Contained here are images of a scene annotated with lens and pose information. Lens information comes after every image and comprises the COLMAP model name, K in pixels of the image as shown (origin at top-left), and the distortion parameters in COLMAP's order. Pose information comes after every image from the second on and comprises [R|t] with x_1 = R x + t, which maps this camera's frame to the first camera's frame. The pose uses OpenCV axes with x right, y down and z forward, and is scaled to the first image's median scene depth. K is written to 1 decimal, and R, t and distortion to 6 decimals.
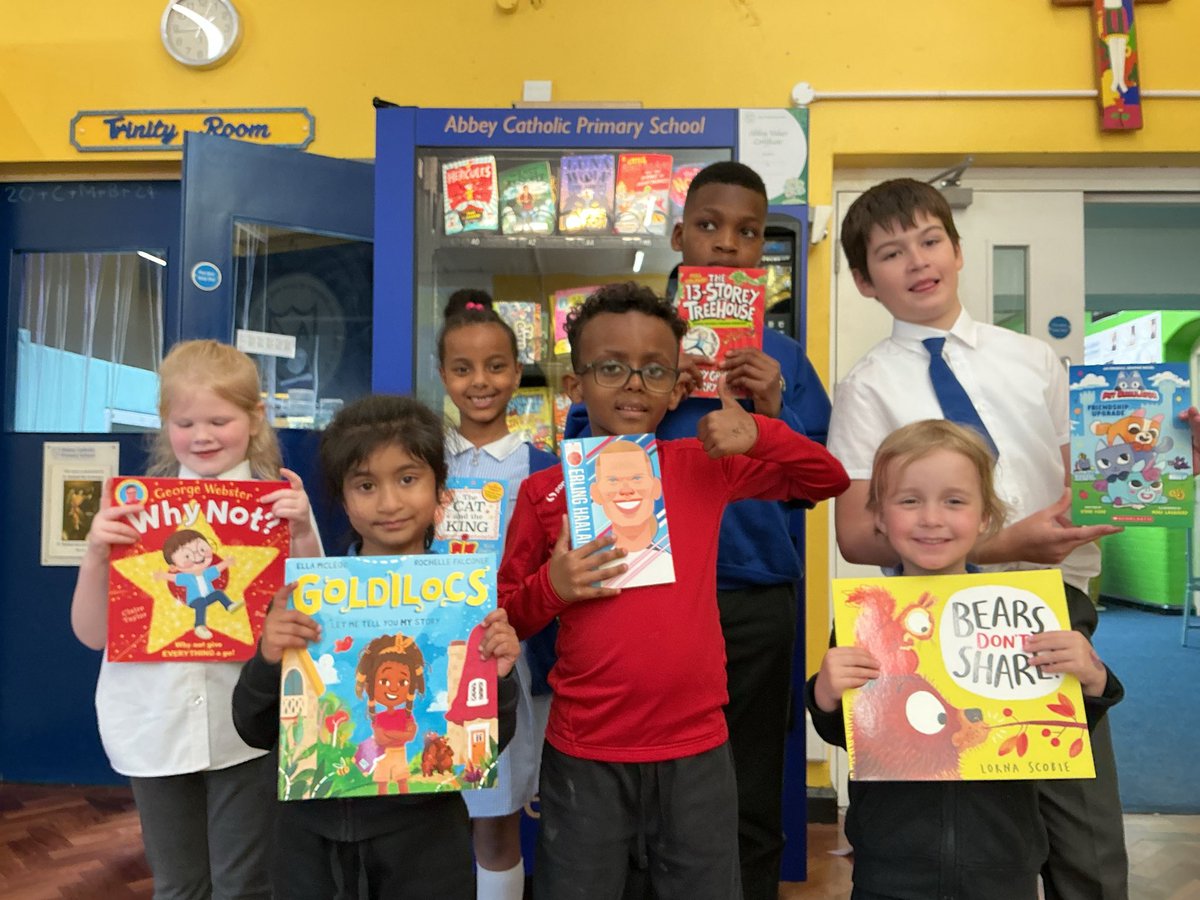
lens RADIAL K [[987.1, 0, 595.8], [0, 987.1, 451.6], [0, 0, 1]] dist [0.066049, -0.066202]
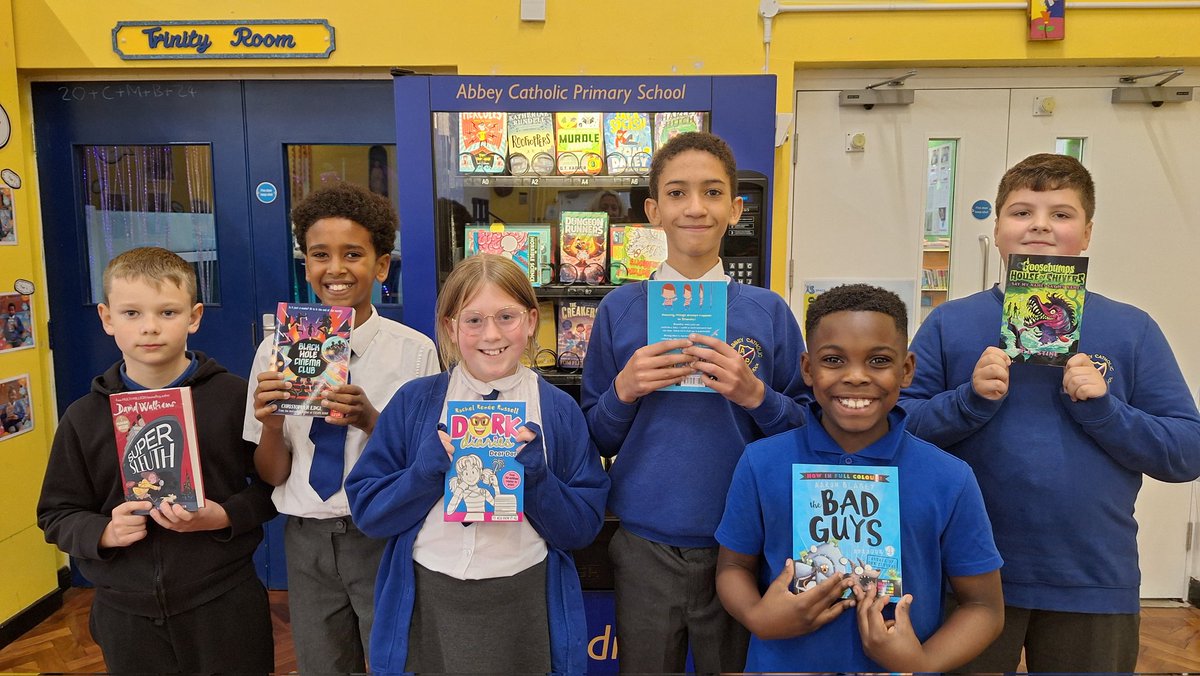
lens RADIAL K [[827.9, 0, 607.2], [0, 827.9, 341.4], [0, 0, 1]] dist [0.058556, -0.035653]
pose [[0.999518, -0.019241, 0.024369, -0.007642], [0.014850, 0.985496, 0.169049, -0.184532], [-0.027268, -0.168606, 0.985306, 0.009514]]
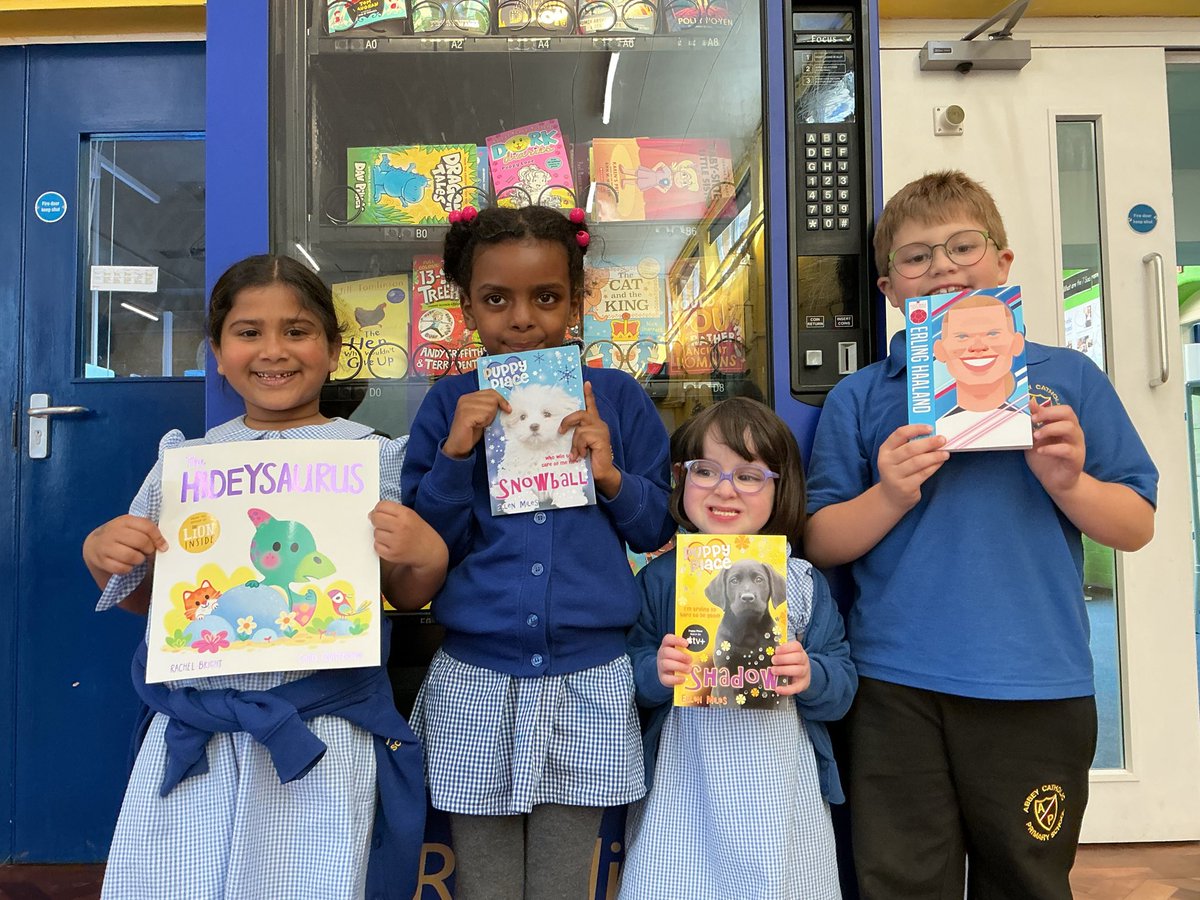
lens RADIAL K [[987.1, 0, 597.9], [0, 987.1, 452.4], [0, 0, 1]] dist [0.066049, -0.066202]
pose [[0.998120, -0.026001, 0.055498, -0.013763], [0.026762, 0.999557, -0.013021, 0.074382], [-0.055135, 0.014482, 0.998374, 0.312574]]
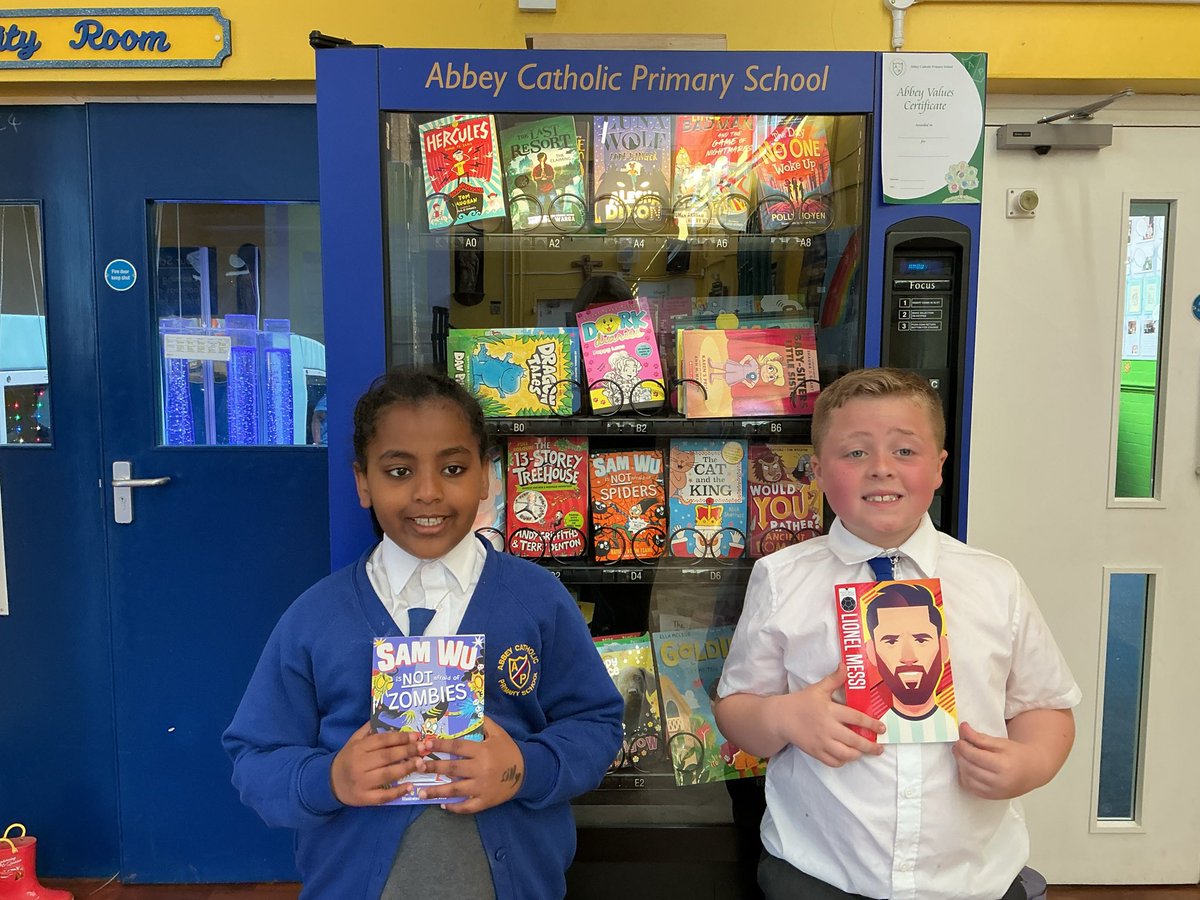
lens RADIAL K [[987.1, 0, 597.2], [0, 987.1, 455.1], [0, 0, 1]] dist [0.066049, -0.066202]
pose [[0.999072, -0.014983, 0.040379, -0.063150], [0.009293, 0.990448, 0.137576, -0.154995], [-0.042055, -0.137073, 0.989668, 0.288662]]
